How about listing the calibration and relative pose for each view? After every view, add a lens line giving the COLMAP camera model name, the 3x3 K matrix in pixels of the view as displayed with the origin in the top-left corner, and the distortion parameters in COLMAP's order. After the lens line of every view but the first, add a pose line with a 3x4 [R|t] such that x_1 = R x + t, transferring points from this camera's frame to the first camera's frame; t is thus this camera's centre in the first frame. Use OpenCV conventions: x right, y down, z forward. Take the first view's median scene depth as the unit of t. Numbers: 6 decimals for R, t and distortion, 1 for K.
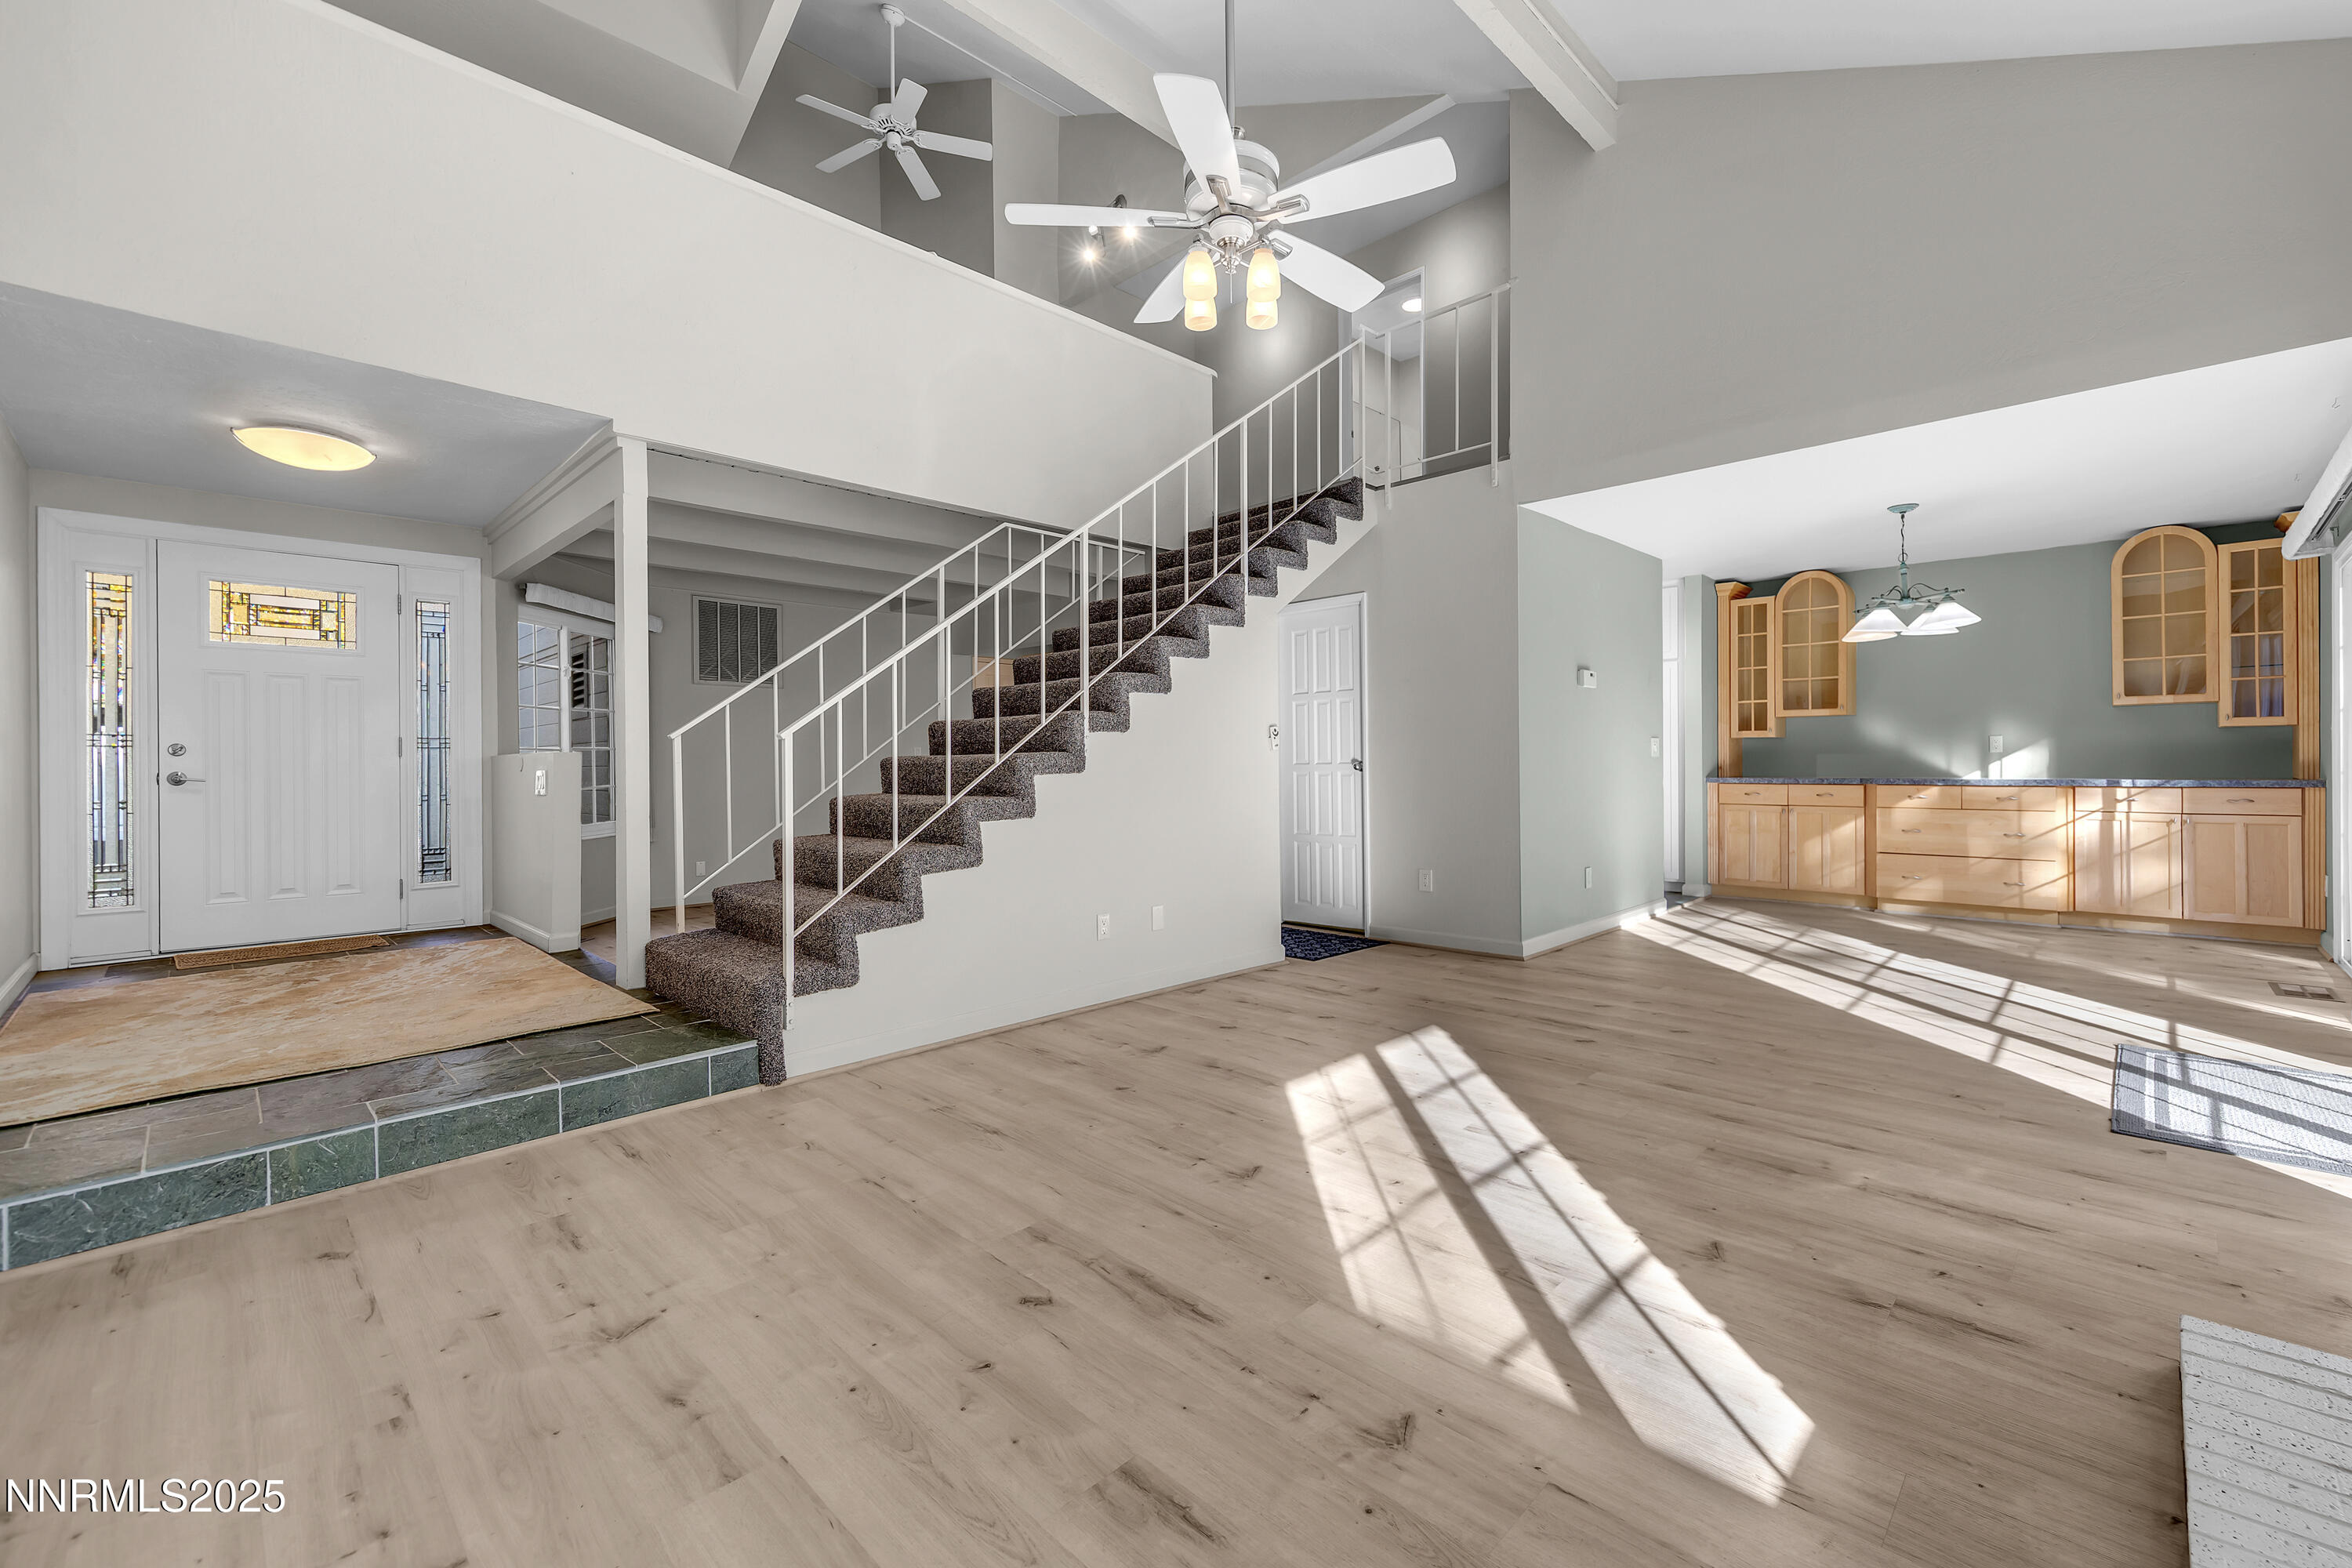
lens RADIAL K [[967.2, 0, 1185.0], [0, 967.2, 775.6], [0, 0, 1]] dist [0.000782, 0.000270]
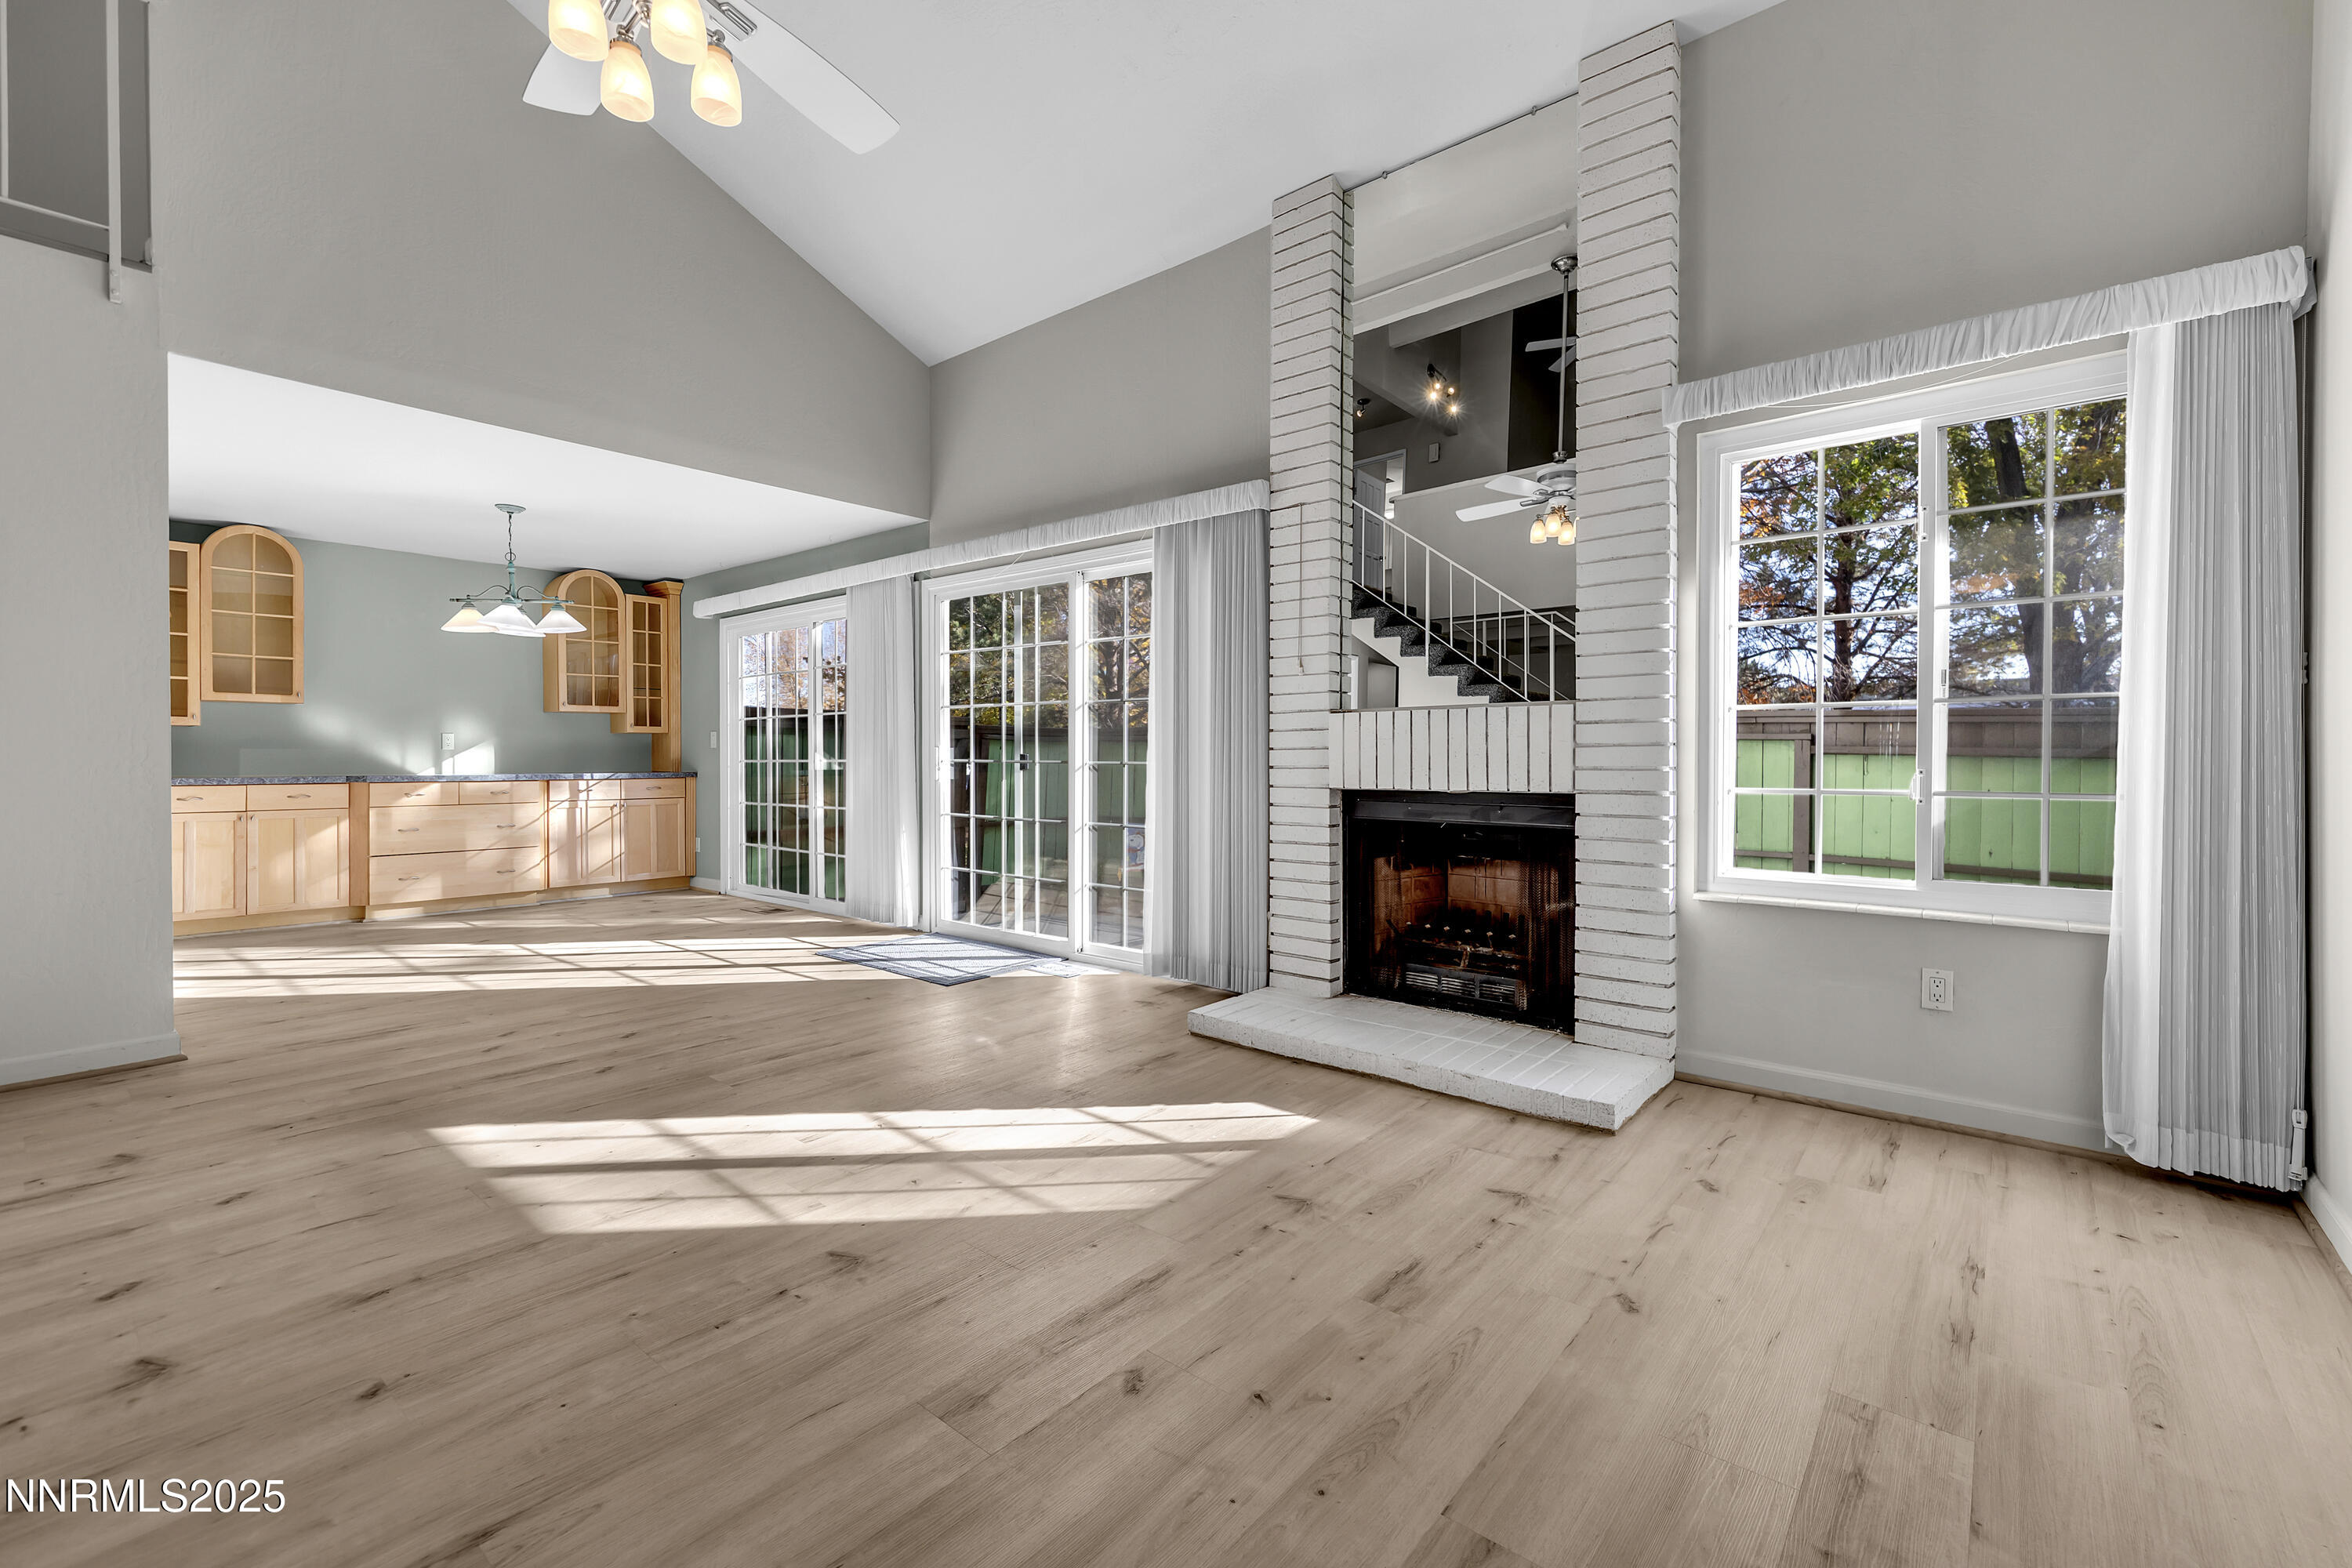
lens RADIAL K [[1040.4, 0, 1177.6], [0, 1040.4, 768.5], [0, 0, 1]] dist [0.004636, -0.000177]
pose [[-0.095830, -0.002931, 0.995393, -0.576711], [0.013950, 0.999894, 0.004287, 0.003461], [-0.995300, 0.014297, -0.095779, 0.566671]]
